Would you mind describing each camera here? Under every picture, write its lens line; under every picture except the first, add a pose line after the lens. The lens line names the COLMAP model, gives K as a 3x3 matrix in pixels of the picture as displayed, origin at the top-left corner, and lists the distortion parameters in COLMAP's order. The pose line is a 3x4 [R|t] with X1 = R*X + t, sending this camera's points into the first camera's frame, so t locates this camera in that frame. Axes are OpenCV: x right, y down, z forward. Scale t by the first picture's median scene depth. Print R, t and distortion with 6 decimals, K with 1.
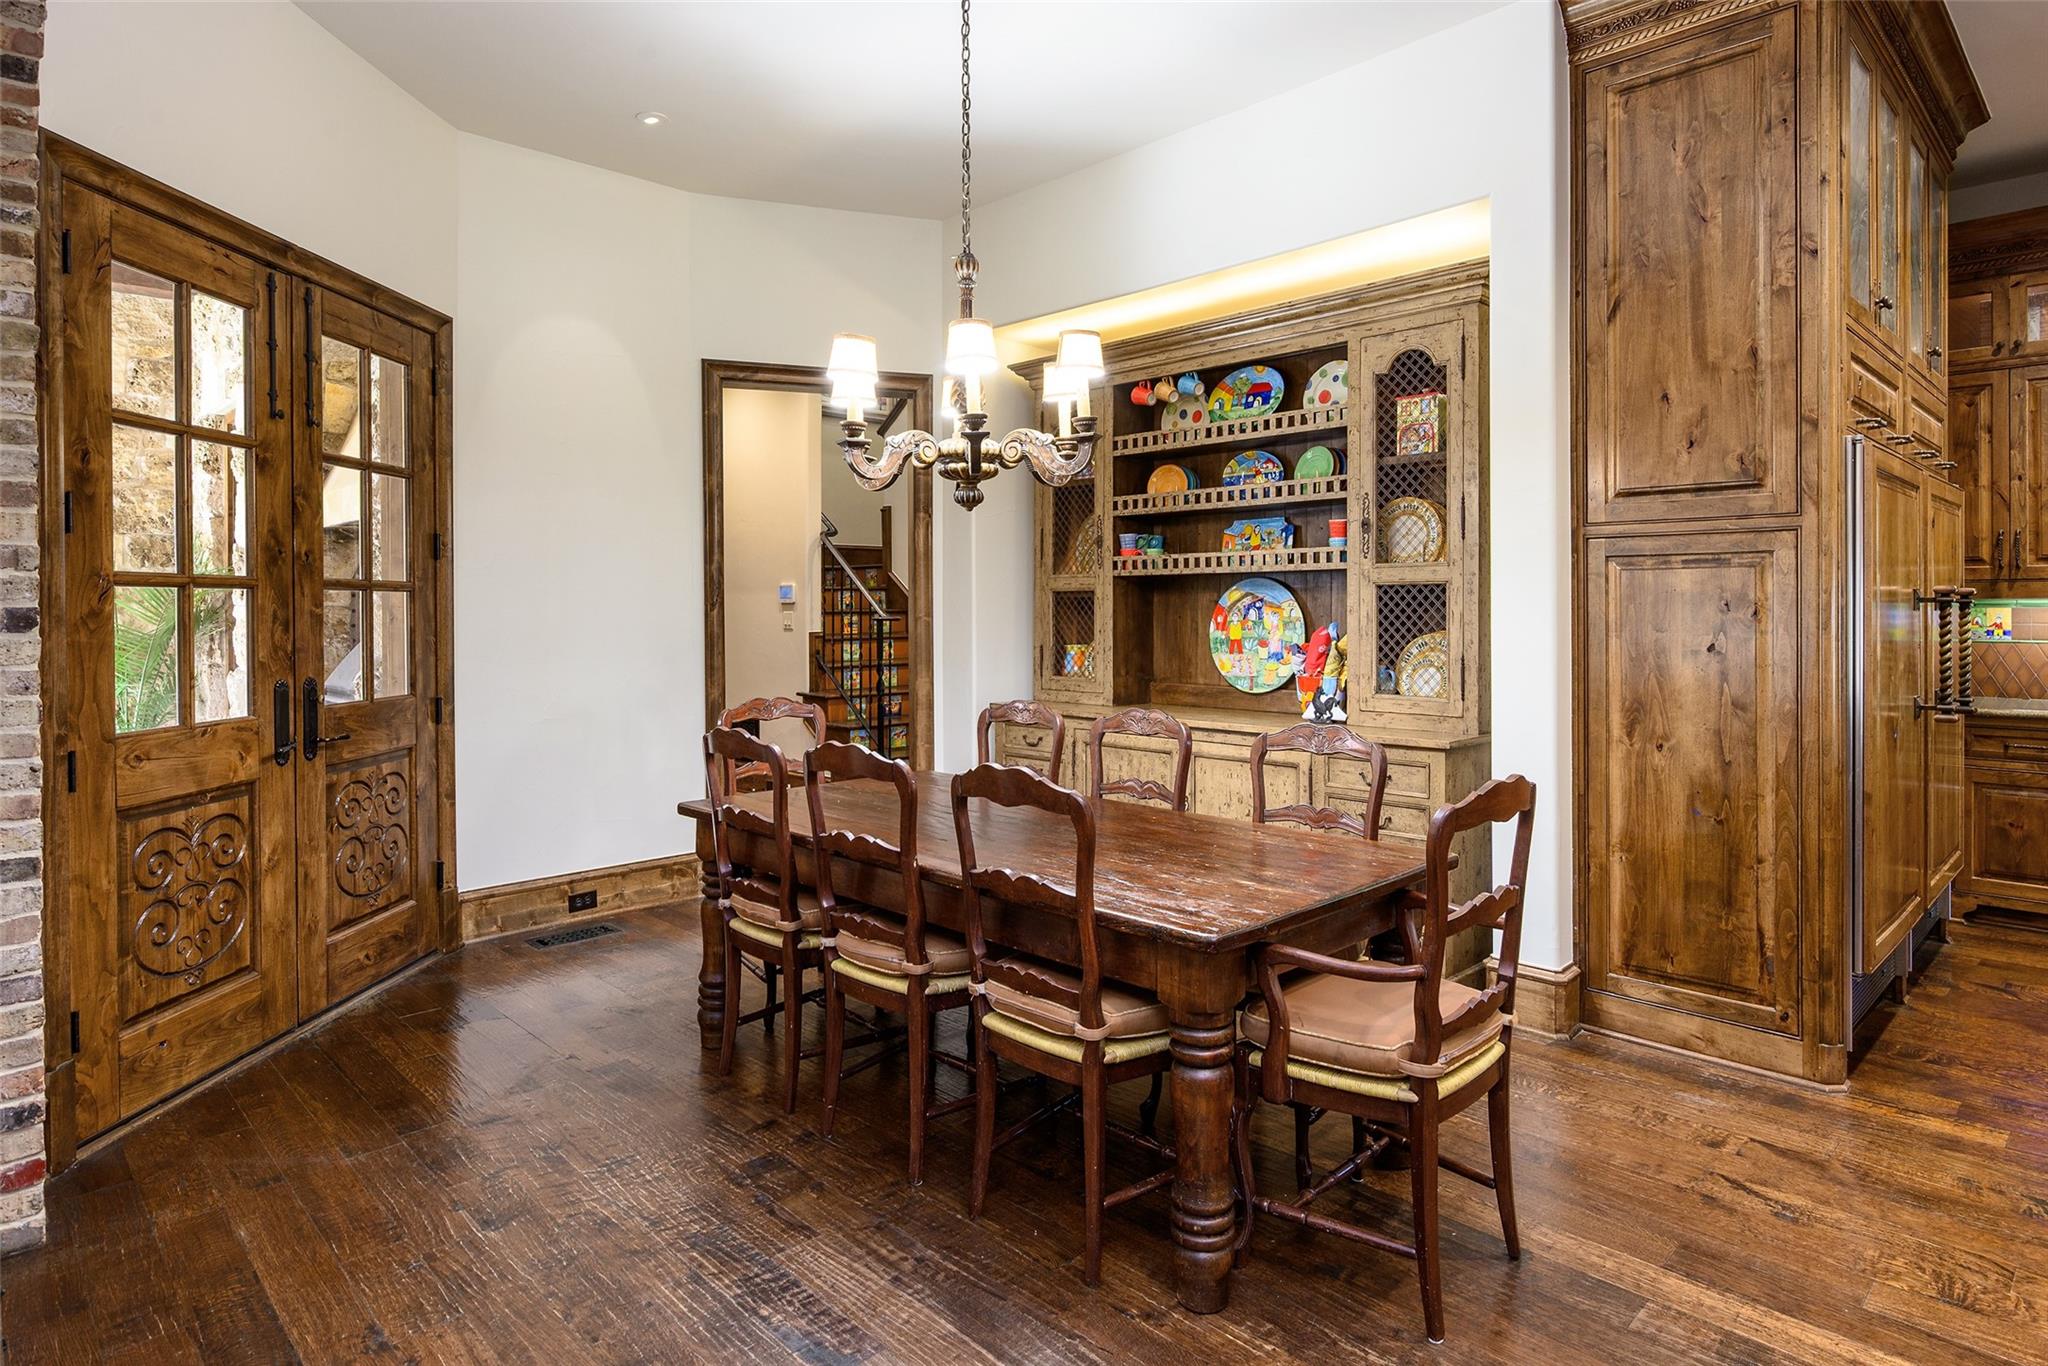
lens RADIAL K [[1116.0, 0, 1099.6], [0, 1116.0, 605.3], [0, 0, 1]] dist [-0.003531, -0.000521]
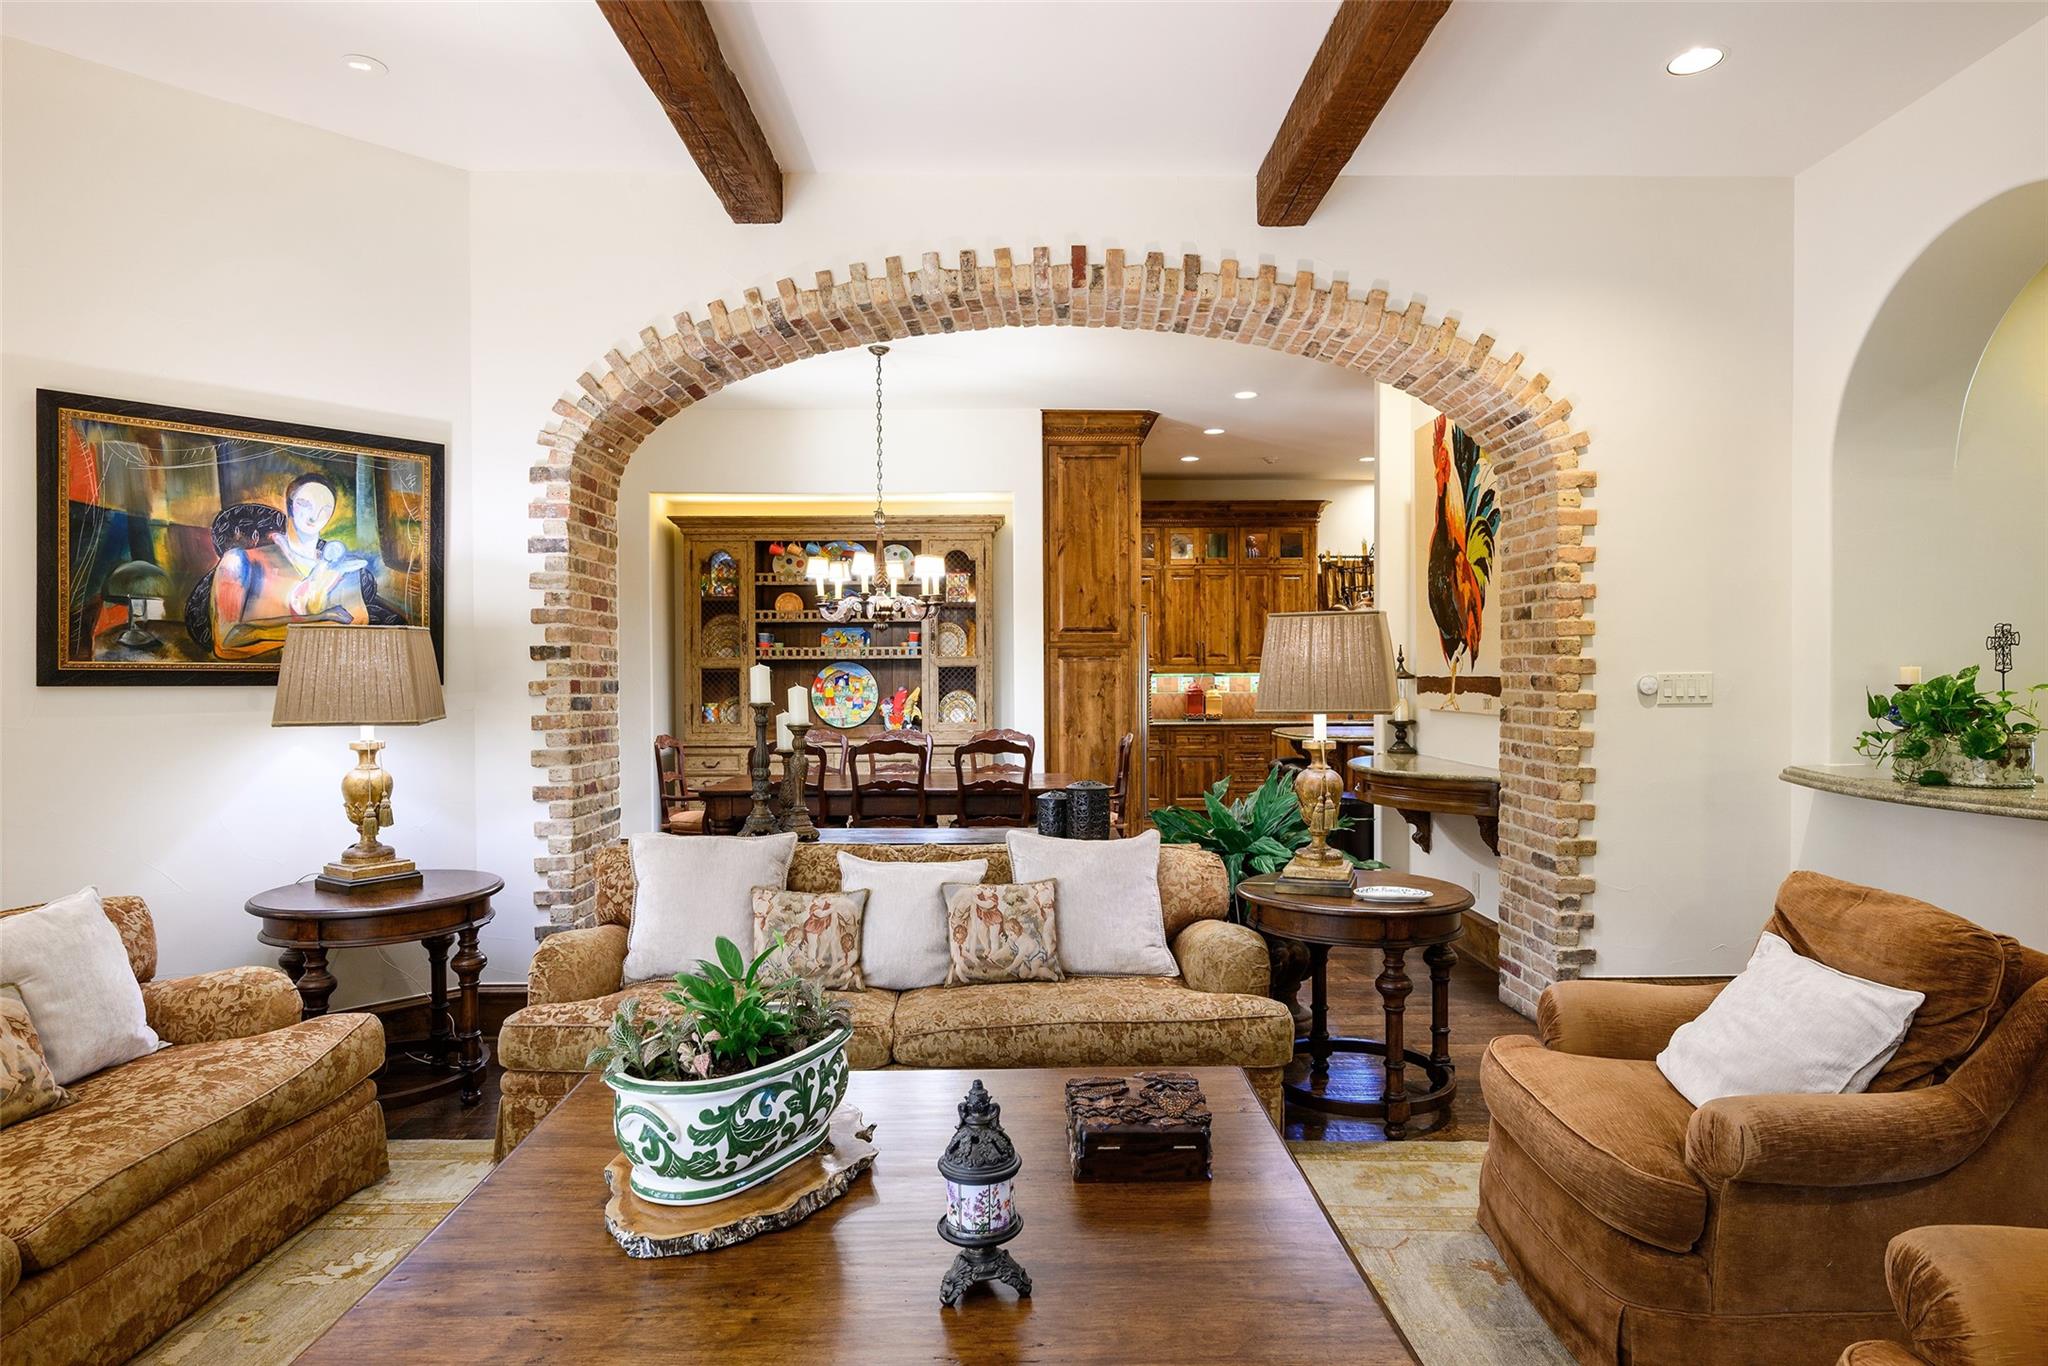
lens RADIAL K [[1132.9, 0, 1027.7], [0, 1132.9, 687.0], [0, 0, 1]] dist [-0.003332, -0.000388]
pose [[0.714365, -0.009093, 0.699714, -1.267236], [0.002597, 0.999943, 0.010343, -0.004195], [-0.699769, -0.005572, 0.714348, -0.657163]]
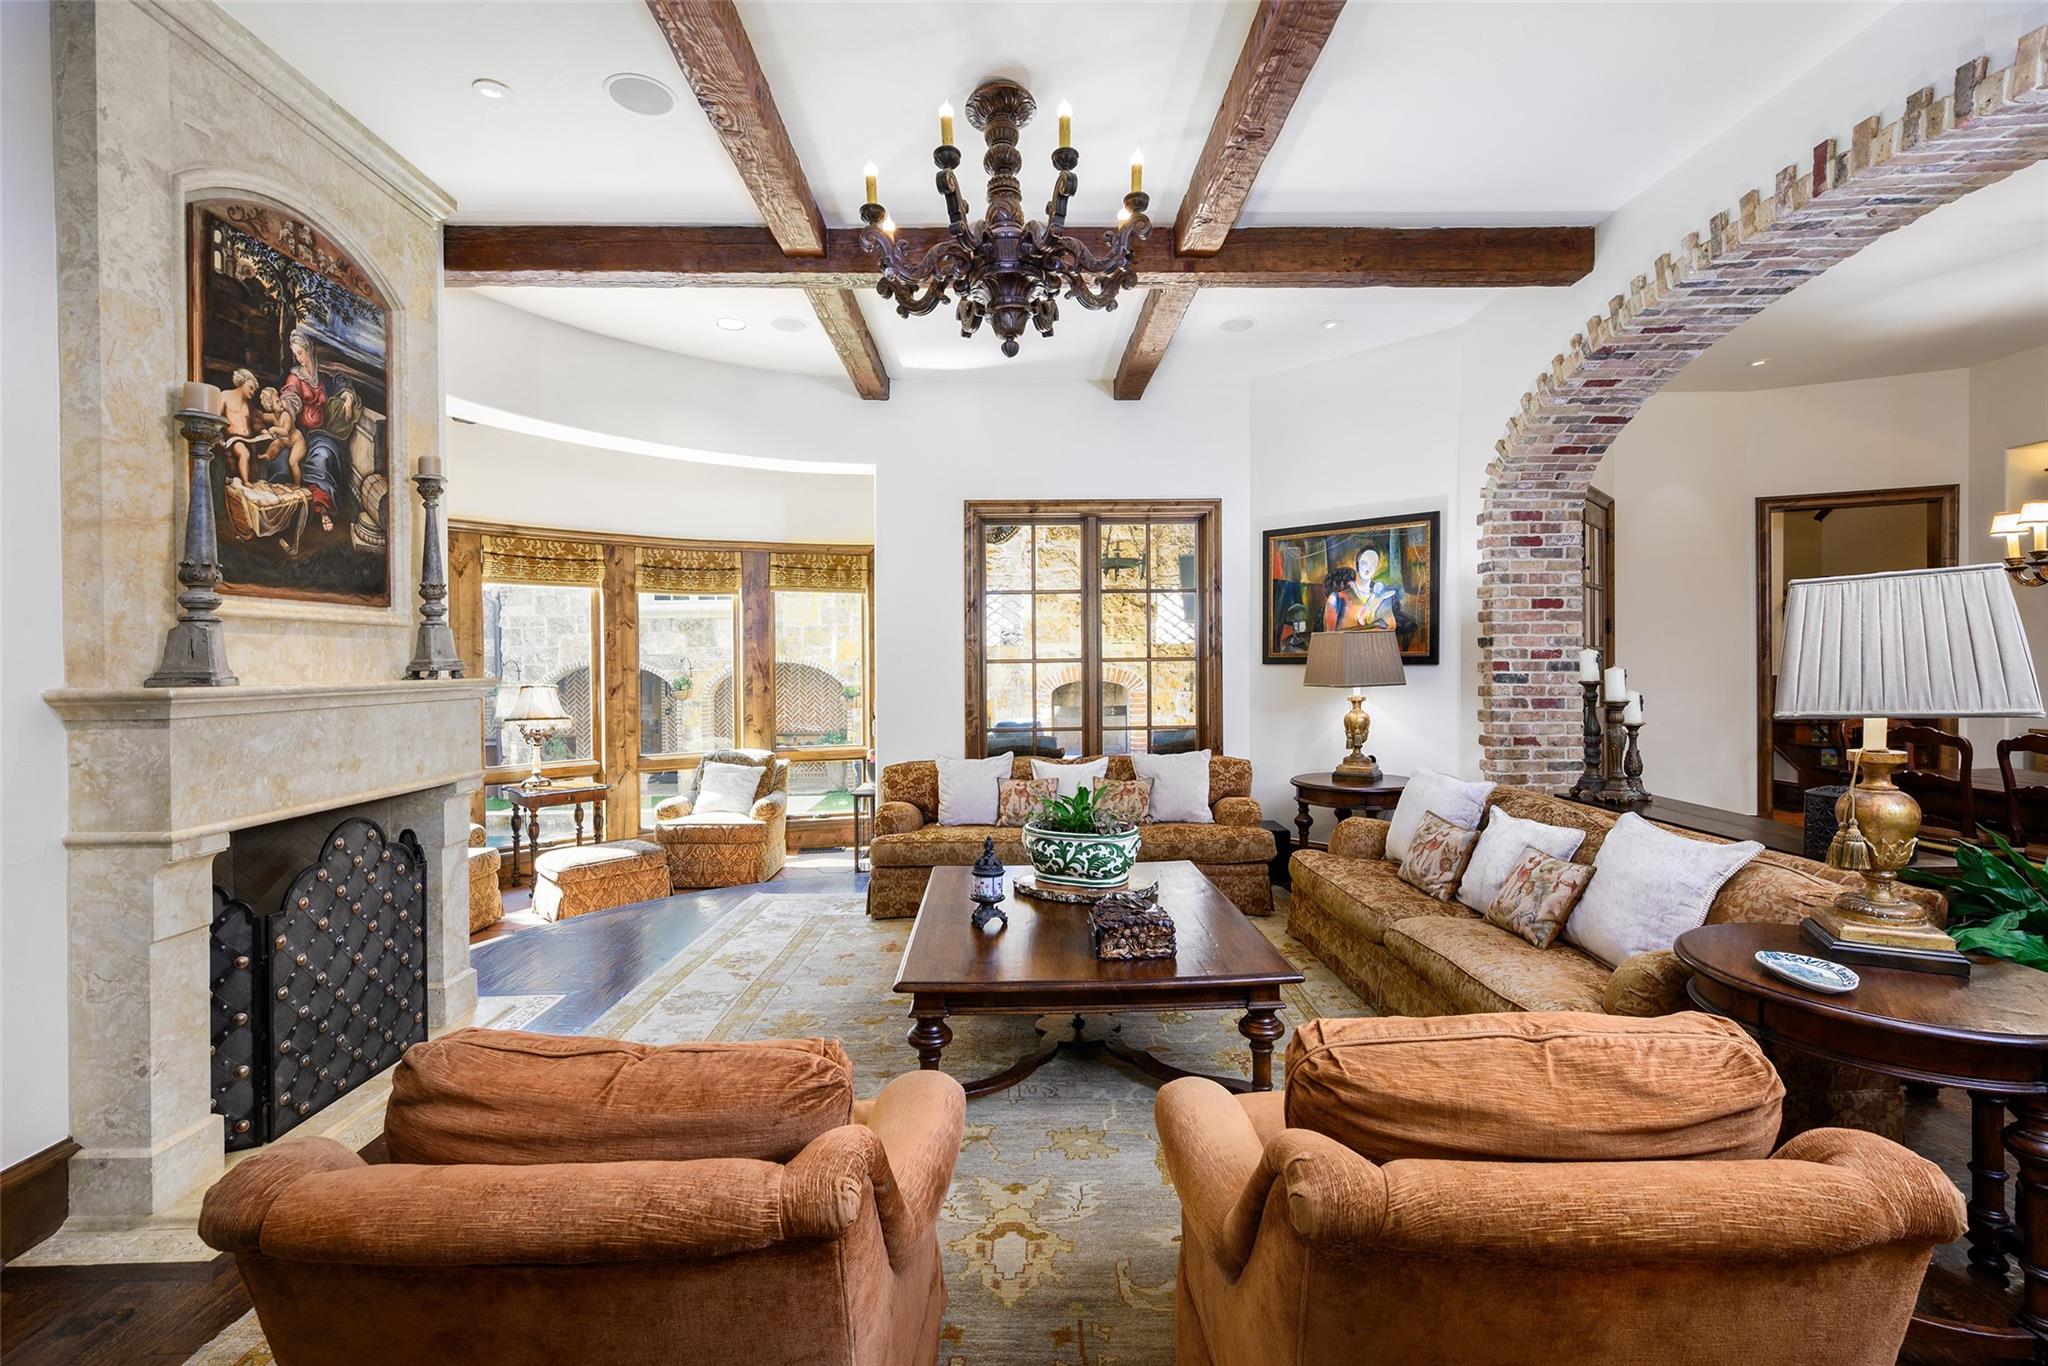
lens RADIAL K [[898.8, 0, 1028.8], [0, 898.8, 674.8], [0, 0, 1]] dist [-0.001707, 0.000075]
pose [[0.709204, 0.004545, -0.704988, -0.289476], [0.009310, 0.999832, 0.015811, -0.008726], [0.704941, -0.017777, 0.709043, -0.907817]]
